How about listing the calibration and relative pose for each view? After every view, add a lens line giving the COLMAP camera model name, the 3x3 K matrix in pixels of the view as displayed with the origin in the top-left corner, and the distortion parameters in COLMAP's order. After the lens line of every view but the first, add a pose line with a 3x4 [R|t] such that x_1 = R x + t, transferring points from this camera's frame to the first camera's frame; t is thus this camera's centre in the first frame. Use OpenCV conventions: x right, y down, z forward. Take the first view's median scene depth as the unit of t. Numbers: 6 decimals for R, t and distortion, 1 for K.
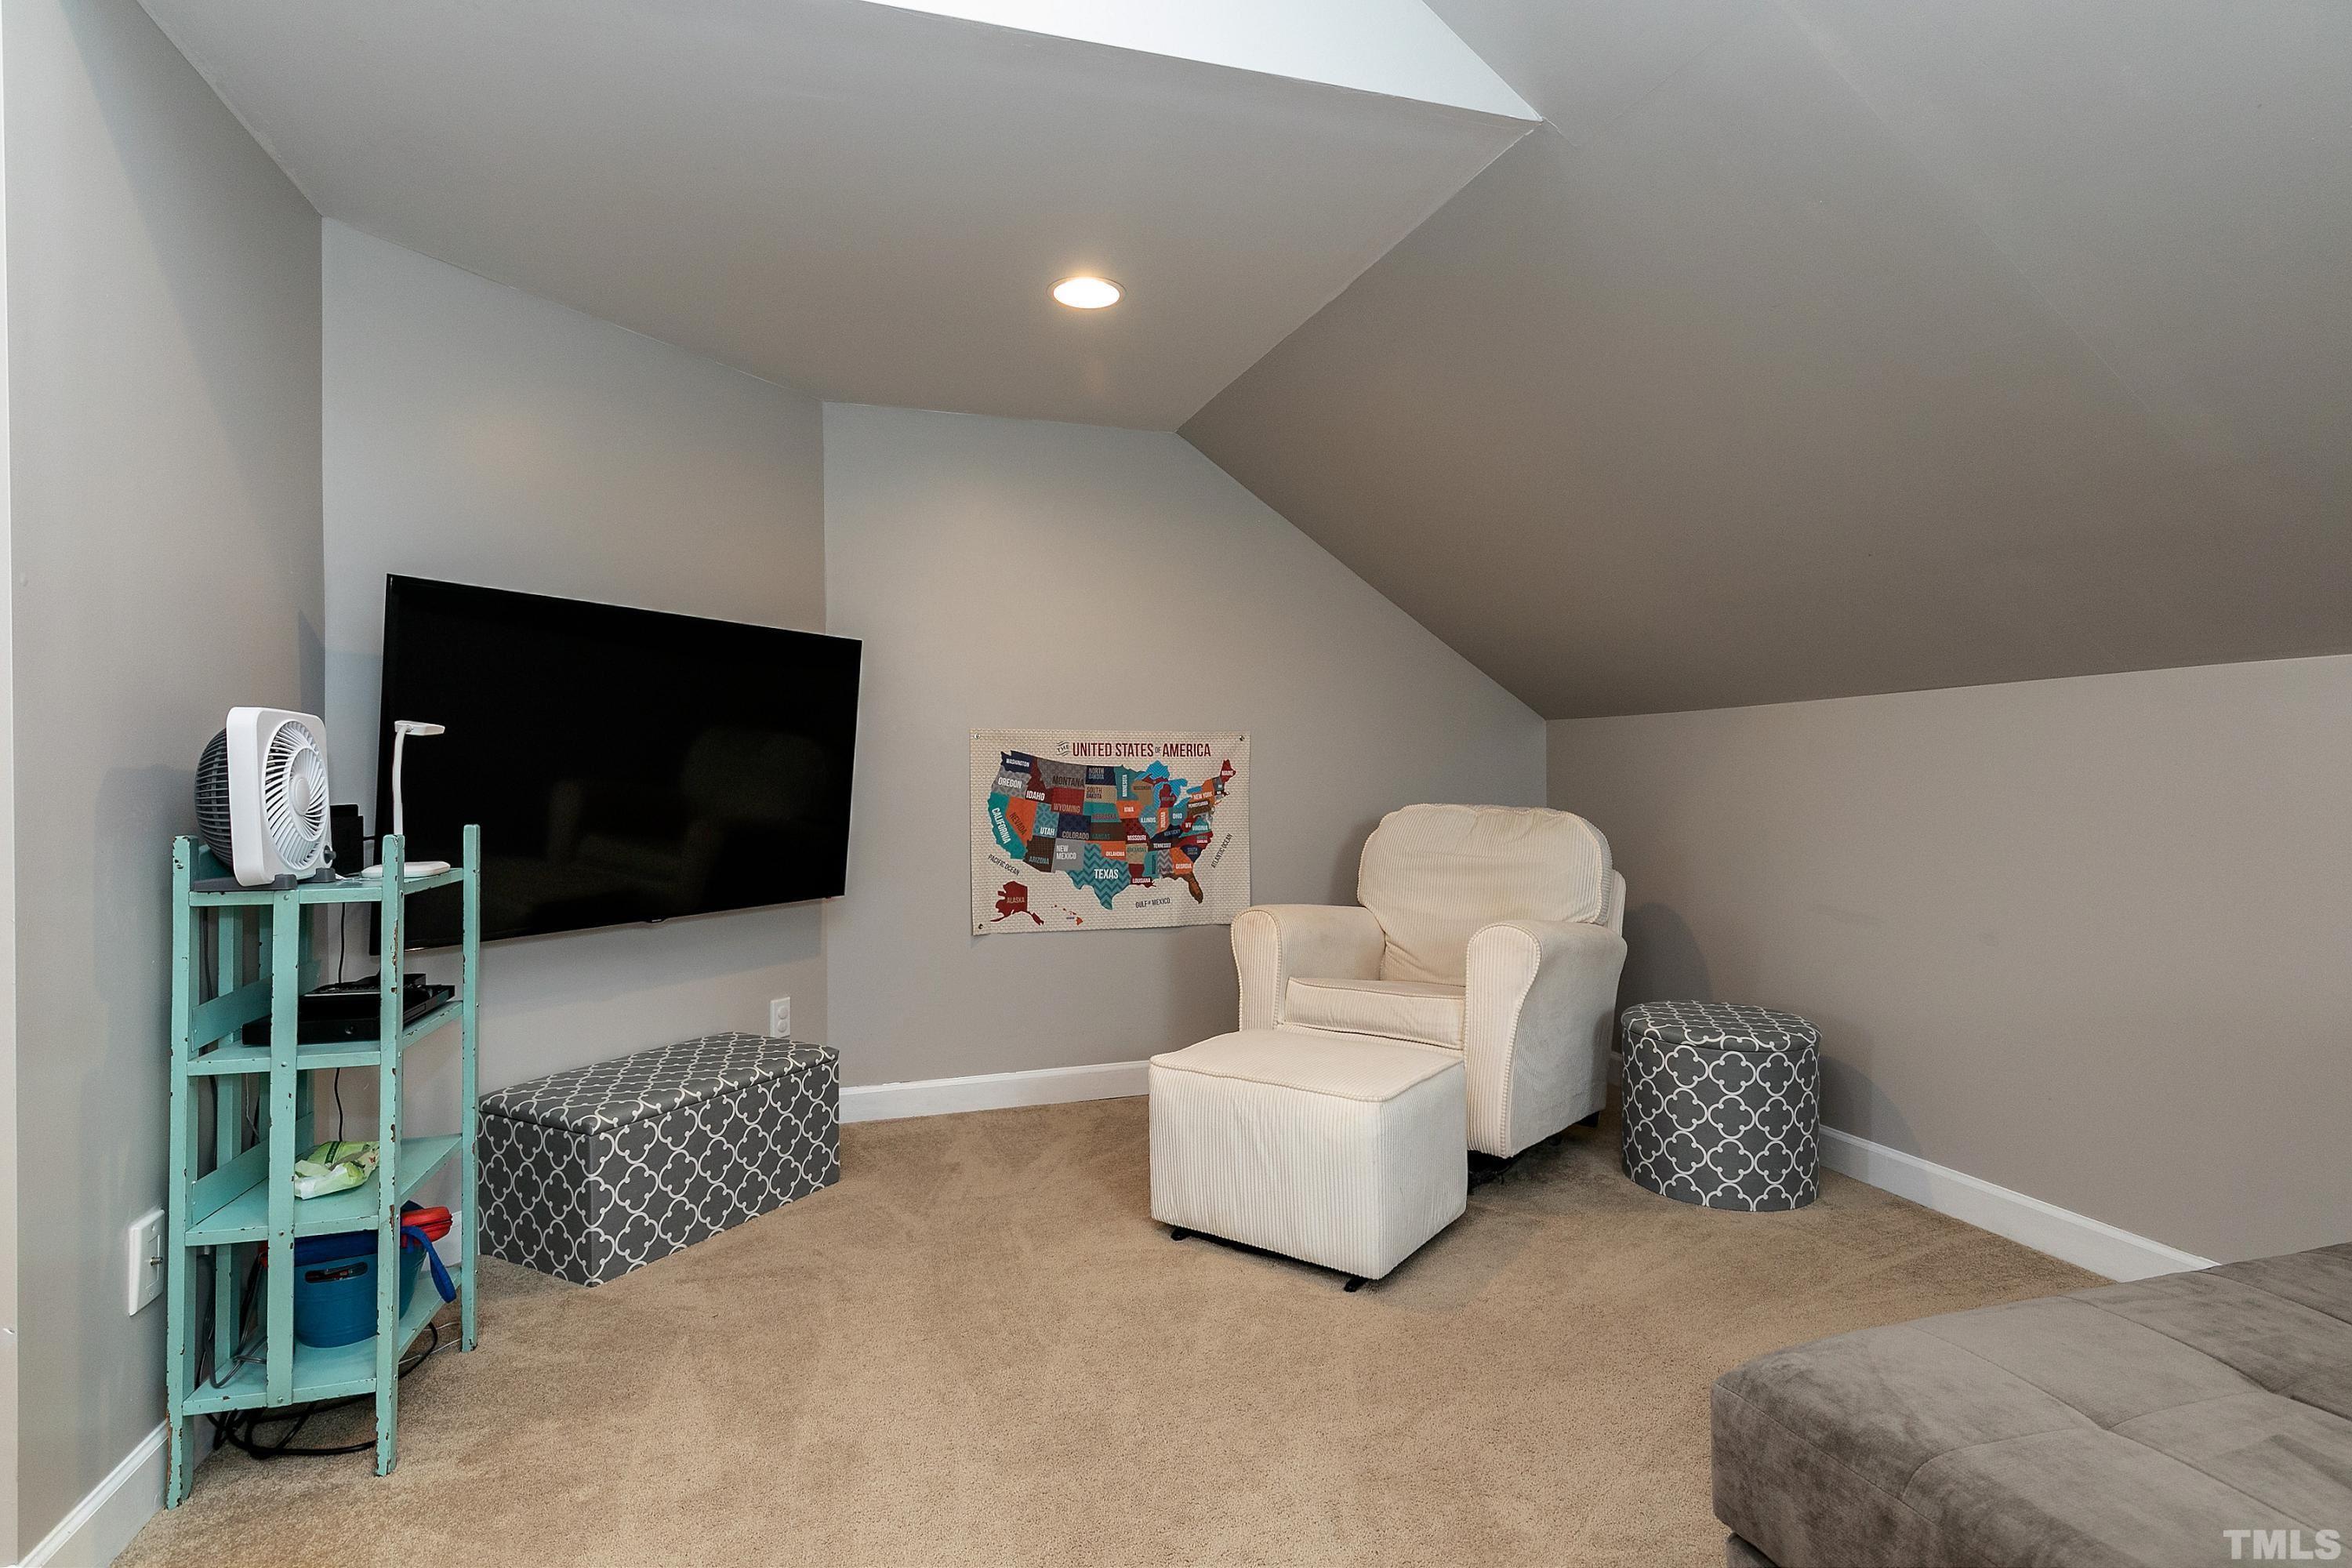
lens RADIAL K [[1179.7, 0, 1174.6], [0, 1179.7, 775.8], [0, 0, 1]] dist [-0.004540, -0.000447]
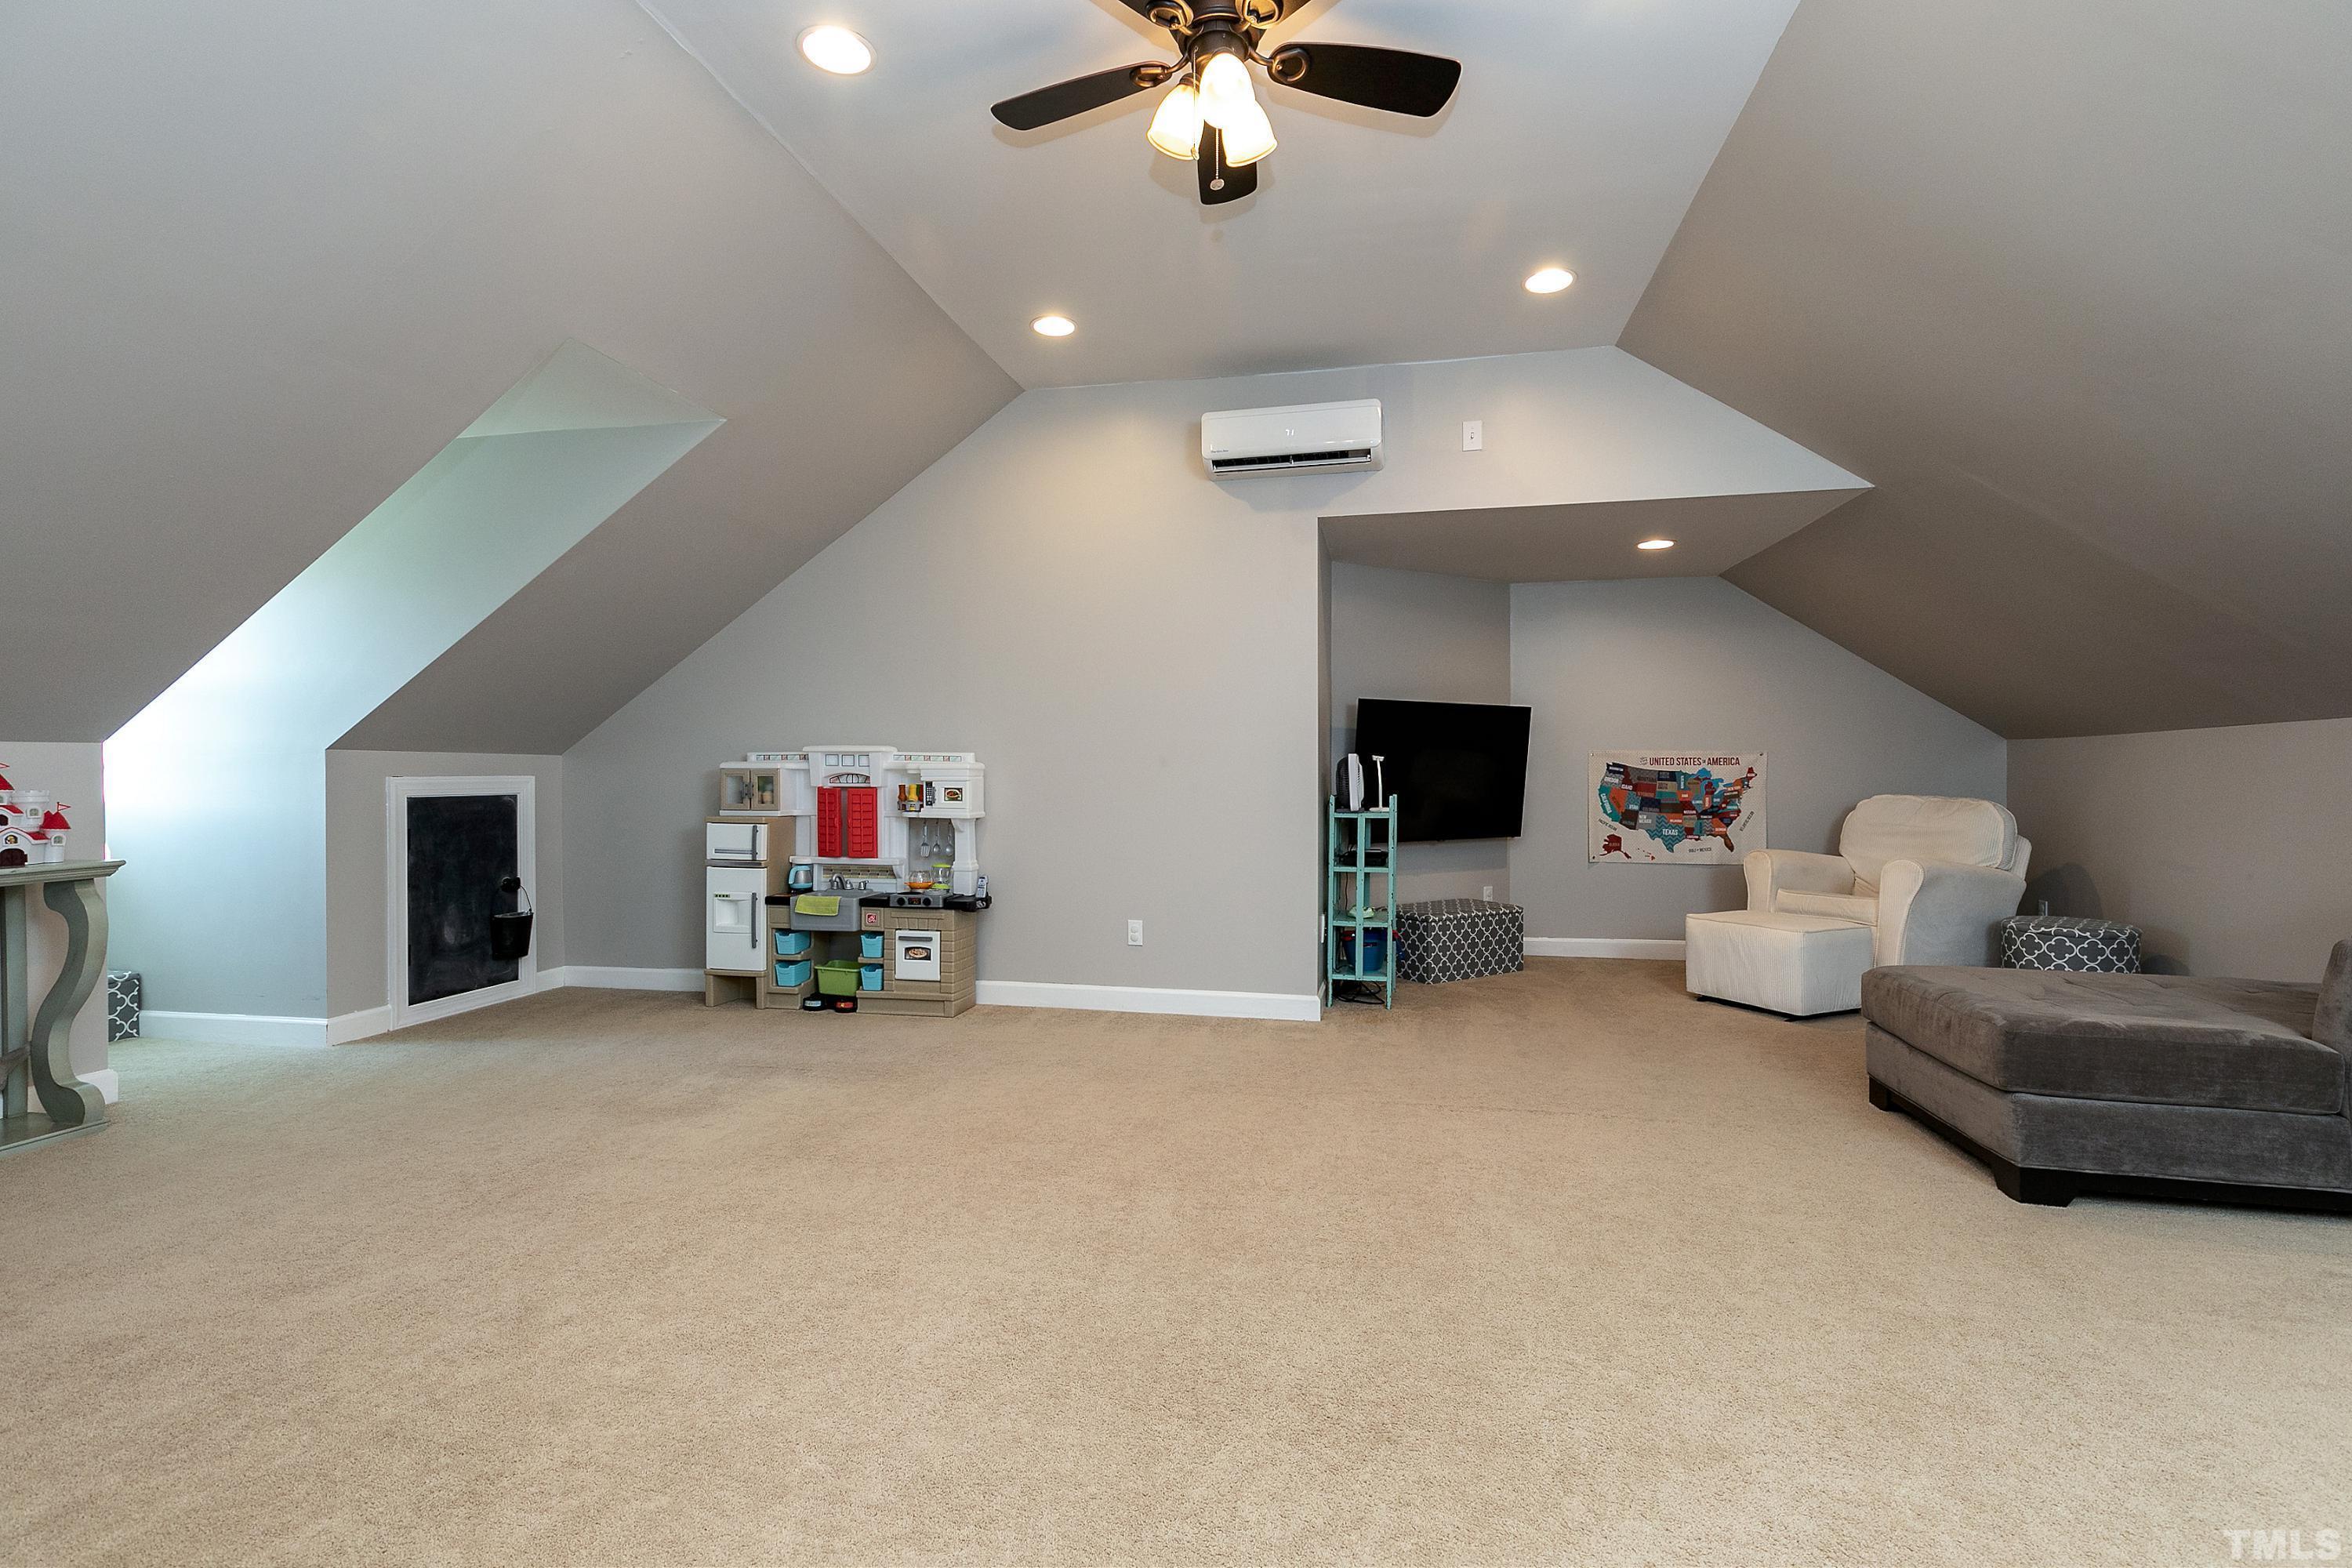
lens RADIAL K [[1086.7, 0, 1145.1], [0, 1086.7, 778.7], [0, 0, 1]] dist [0.007617, -0.002082]
pose [[0.862214, 0.007069, -0.506494, 0.091118], [-0.003586, 0.999963, 0.007852, -0.006485], [0.506531, -0.004954, 0.862208, -0.816985]]
